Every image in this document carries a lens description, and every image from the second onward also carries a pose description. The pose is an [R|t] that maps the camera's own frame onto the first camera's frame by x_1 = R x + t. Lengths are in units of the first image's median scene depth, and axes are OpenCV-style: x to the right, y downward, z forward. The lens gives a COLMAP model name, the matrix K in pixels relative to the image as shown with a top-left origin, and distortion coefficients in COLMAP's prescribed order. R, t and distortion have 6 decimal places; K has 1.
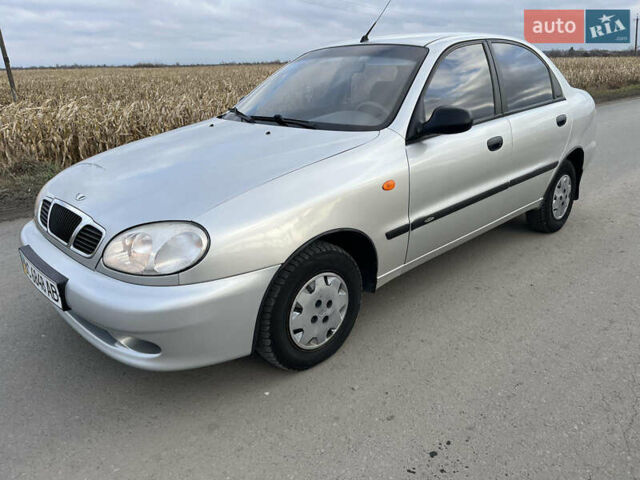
lens RADIAL K [[497.7, 0, 319.2], [0, 497.7, 241.4], [0, 0, 1]] dist [0.070172, -0.097307]
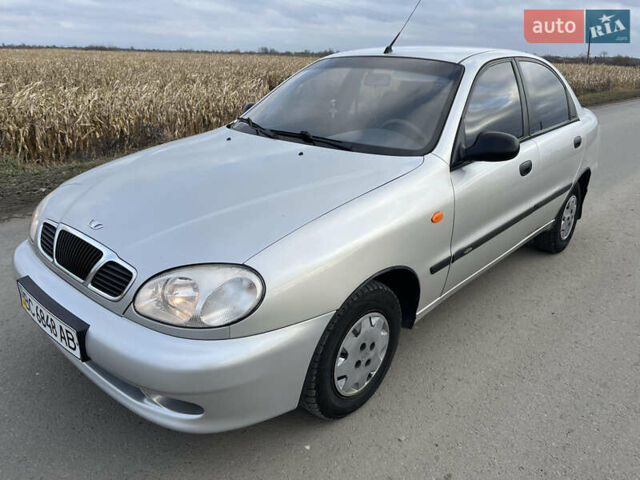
lens RADIAL K [[497.7, 0, 319.2], [0, 497.7, 241.4], [0, 0, 1]] dist [0.070172, -0.097307]
pose [[0.995951, 0.018384, 0.087993, -0.152402], [-0.019543, 0.999733, 0.012334, -0.071601], [-0.087743, -0.014004, 0.996045, 0.090762]]
